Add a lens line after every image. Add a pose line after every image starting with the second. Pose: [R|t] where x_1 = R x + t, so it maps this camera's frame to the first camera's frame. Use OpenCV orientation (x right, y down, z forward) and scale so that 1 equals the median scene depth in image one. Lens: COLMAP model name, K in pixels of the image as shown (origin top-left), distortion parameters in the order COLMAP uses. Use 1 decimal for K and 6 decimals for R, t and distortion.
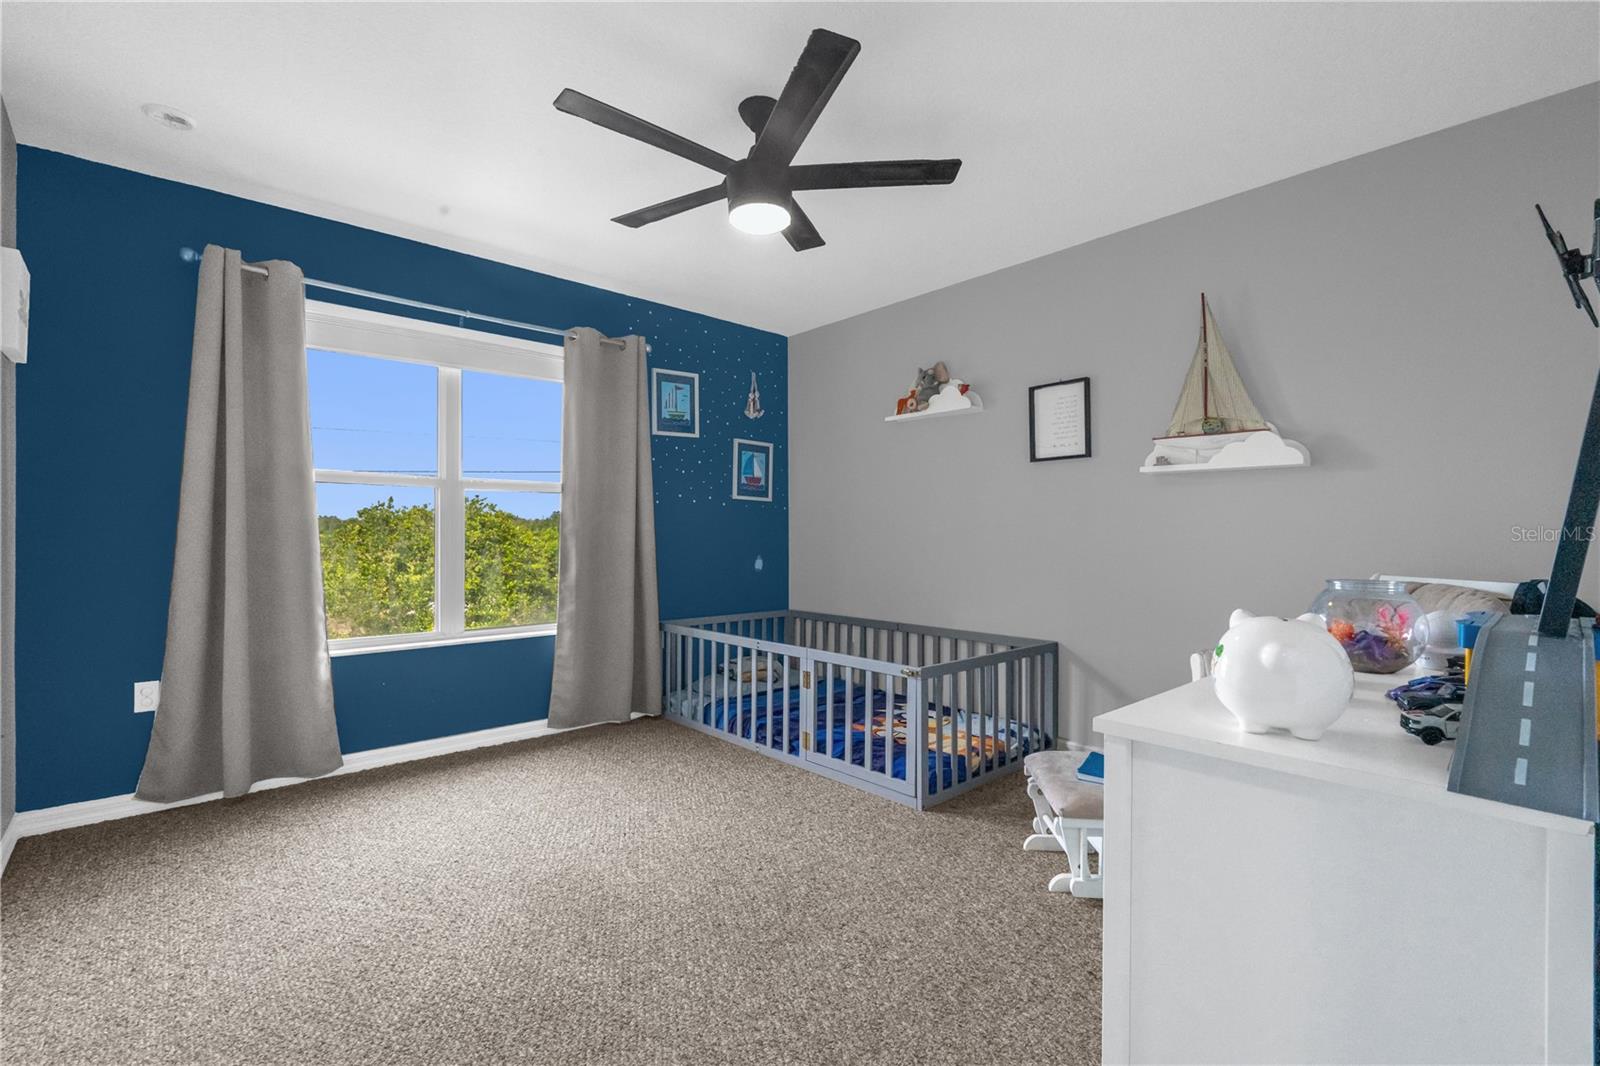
lens RADIAL K [[709.4, 0, 798.8], [0, 709.4, 538.7], [0, 0, 1]] dist [-0.000079, 0.000298]
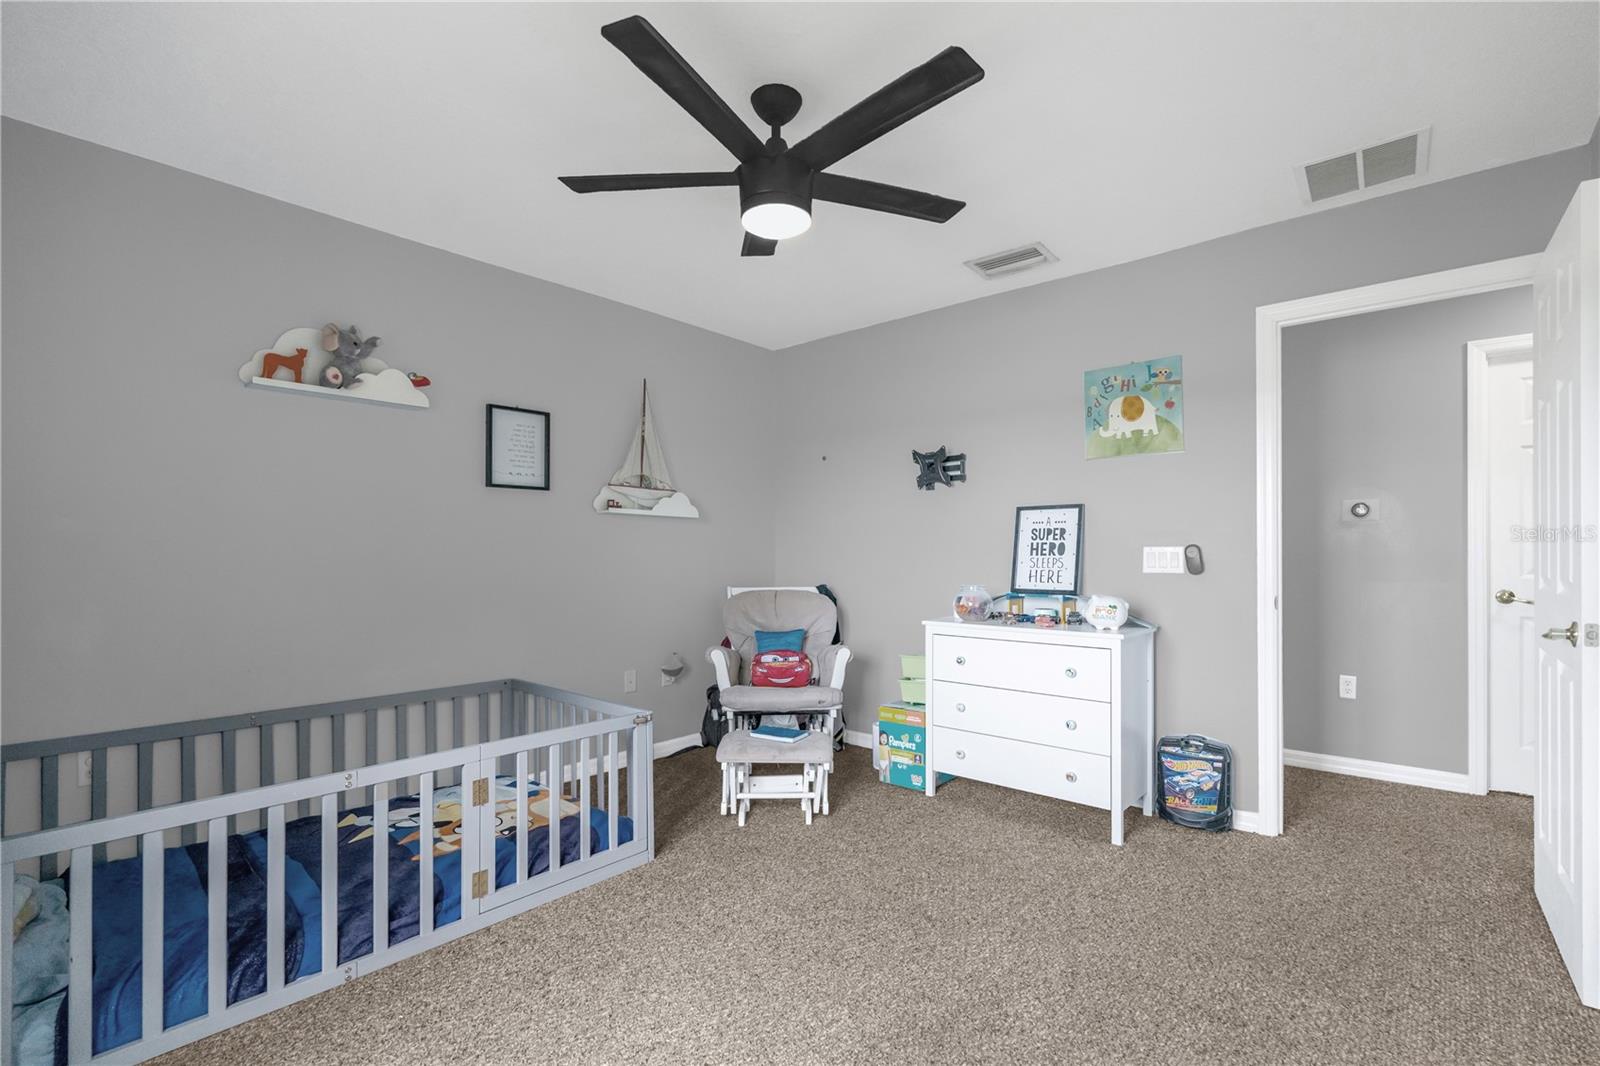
lens RADIAL K [[737.5, 0, 799.1], [0, 737.5, 560.9], [0, 0, 1]] dist [0.045672, 0.000175]
pose [[-0.109585, -0.007978, 0.993945, -0.699302], [0.006325, 0.999942, 0.008723, -0.021060], [-0.993957, 0.007243, -0.109528, 0.759136]]
